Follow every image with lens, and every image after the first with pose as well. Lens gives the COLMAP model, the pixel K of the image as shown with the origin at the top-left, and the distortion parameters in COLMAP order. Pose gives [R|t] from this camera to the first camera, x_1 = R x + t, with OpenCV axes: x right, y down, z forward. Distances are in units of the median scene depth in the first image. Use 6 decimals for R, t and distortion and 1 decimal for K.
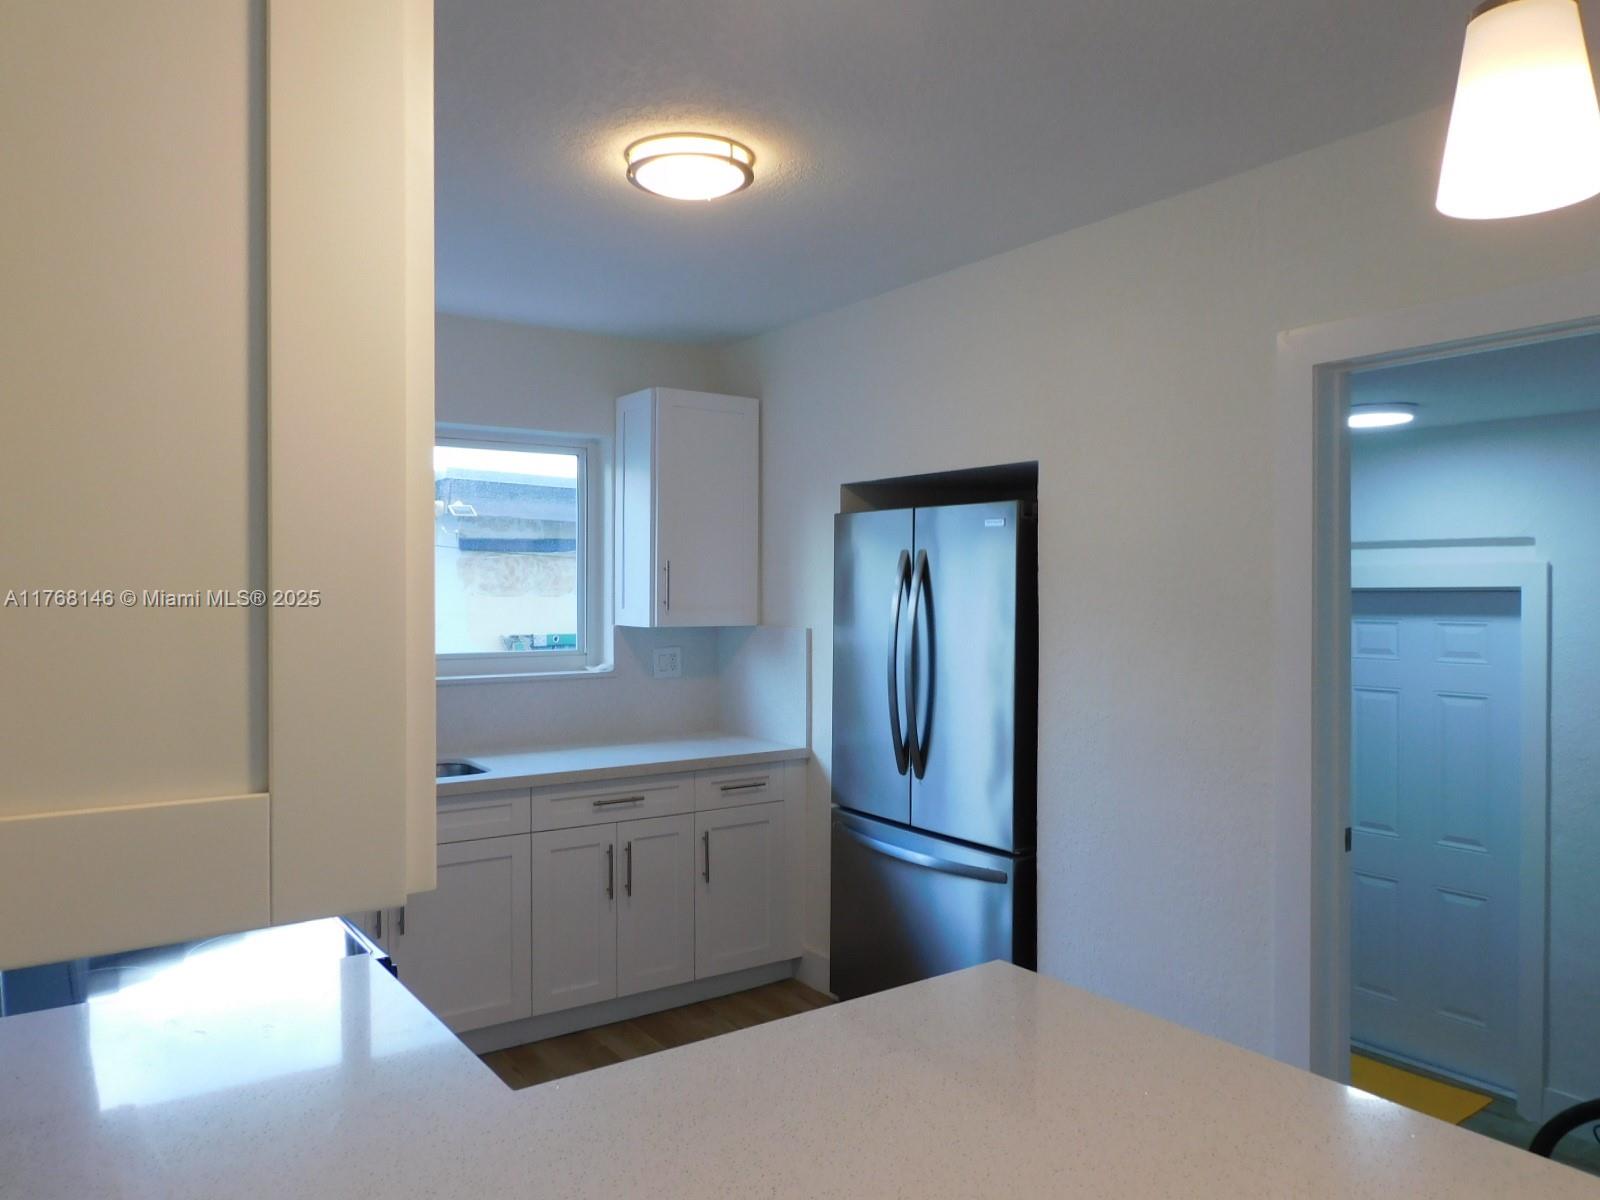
lens RADIAL K [[1163.7, 0, 800.0], [0, 1163.7, 600.0], [0, 0, 1]] dist [-0.022769, 0.000726]
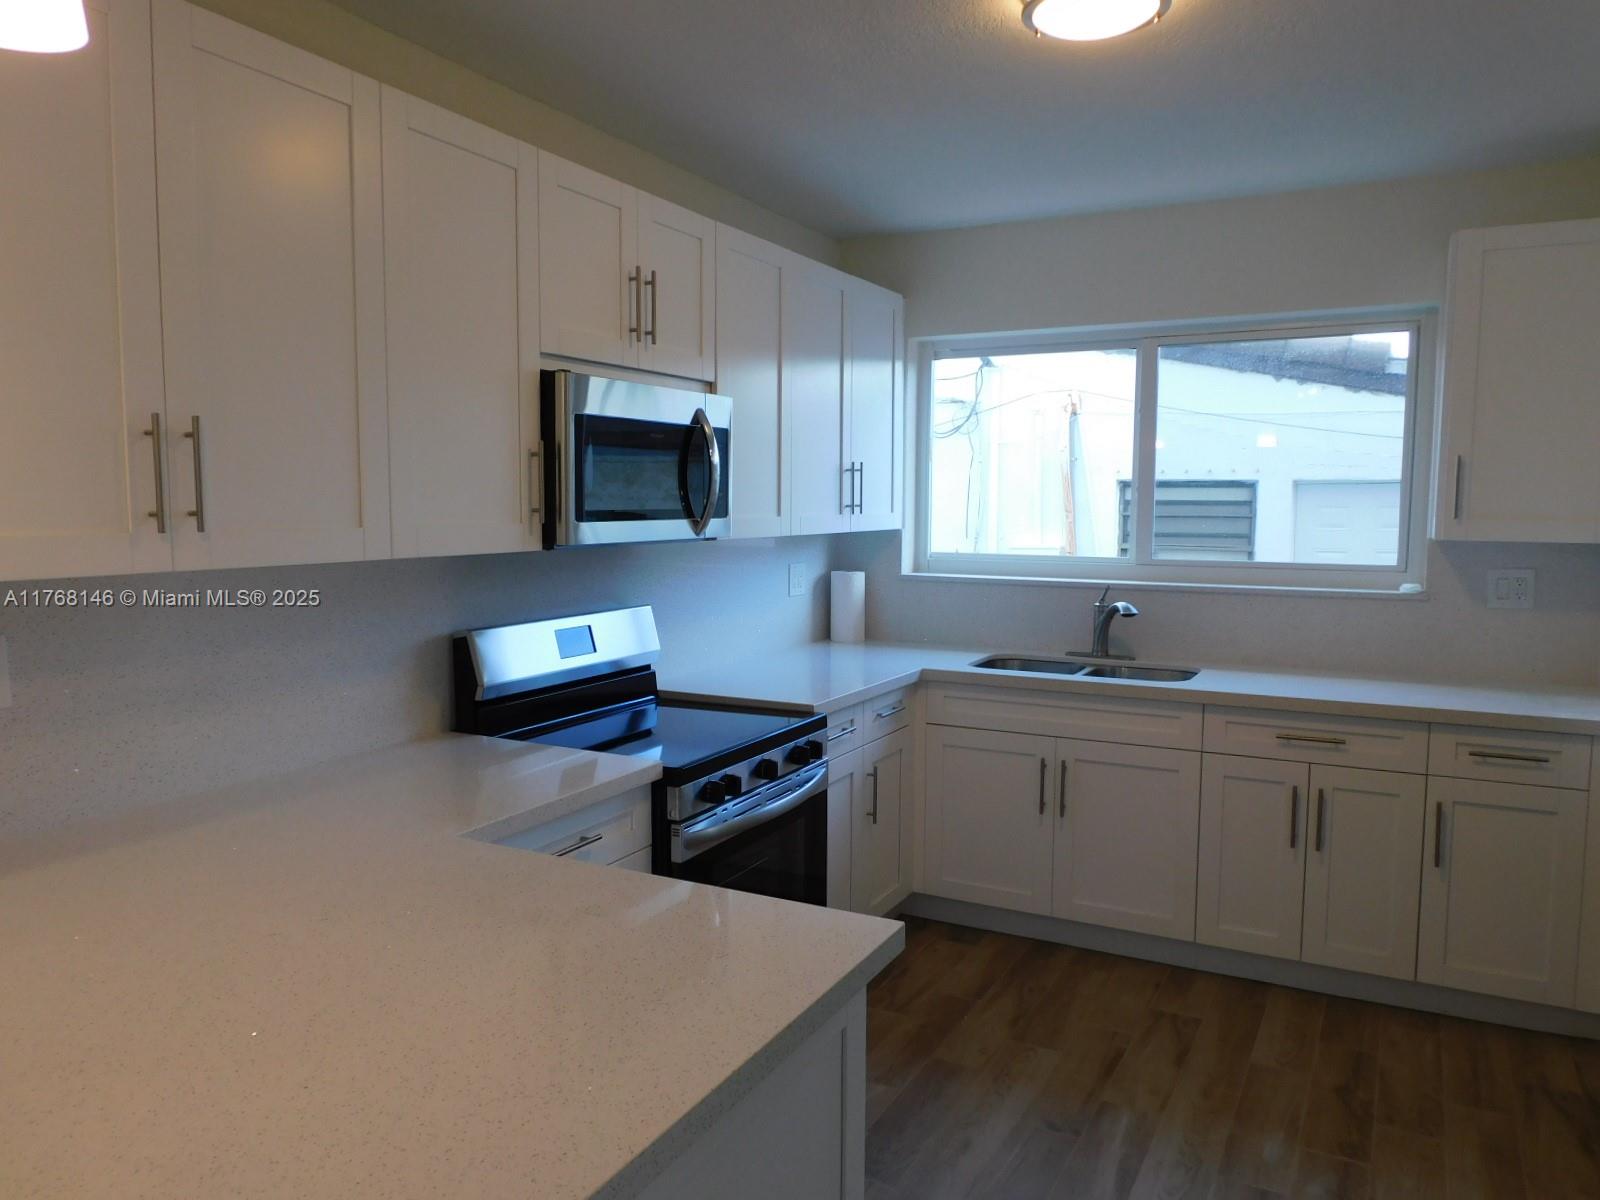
lens RADIAL K [[1124.3, 0, 835.6], [0, 1124.3, 595.6], [0, 0, 1]] dist [0.013923, 0.001124]
pose [[0.470264, 0.082409, -0.878670, 0.398255], [-0.013266, 0.996178, 0.086330, -0.000401], [0.882426, -0.028941, 0.469560, 0.296831]]
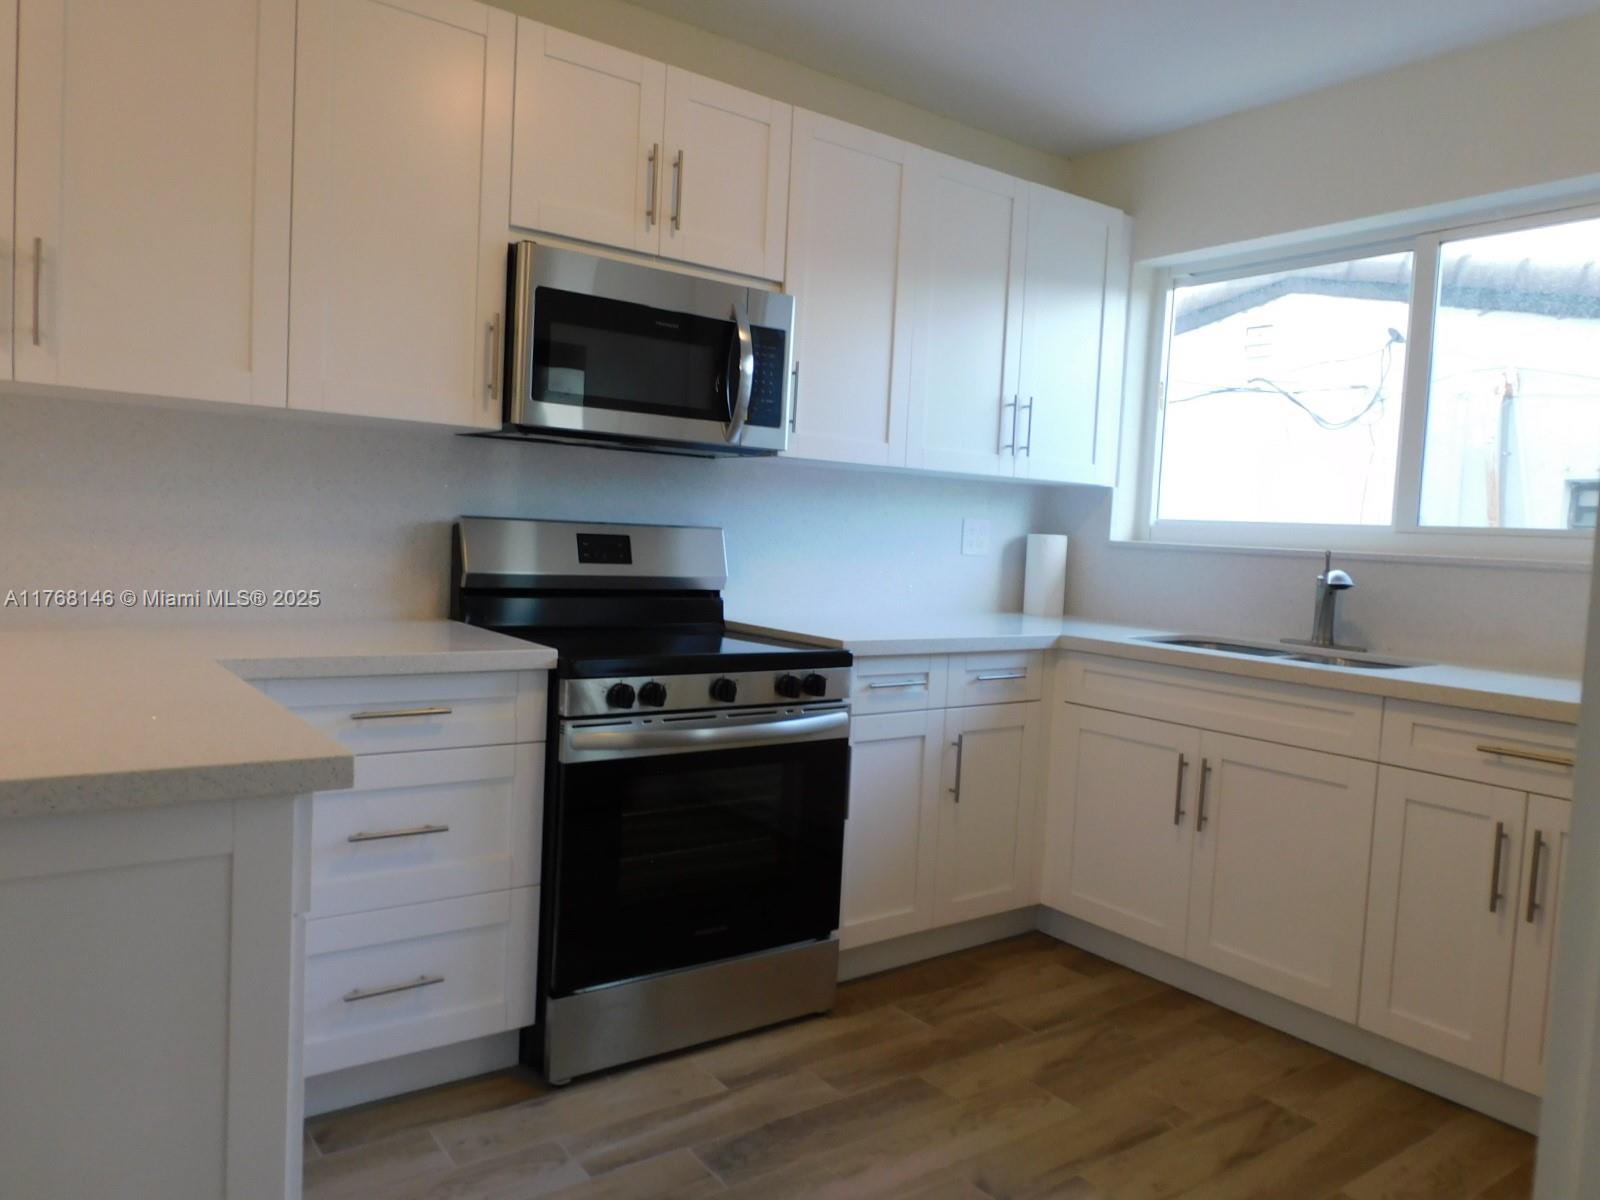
lens RADIAL K [[1136.6, 0, 838.0], [0, 1136.6, 596.9], [0, 0, 1]] dist [0.000683, -0.001726]
pose [[0.037660, 0.064067, -0.997235, 0.393652], [-0.053284, 0.996652, 0.062017, 0.074619], [0.997869, 0.050801, 0.040948, 0.616310]]
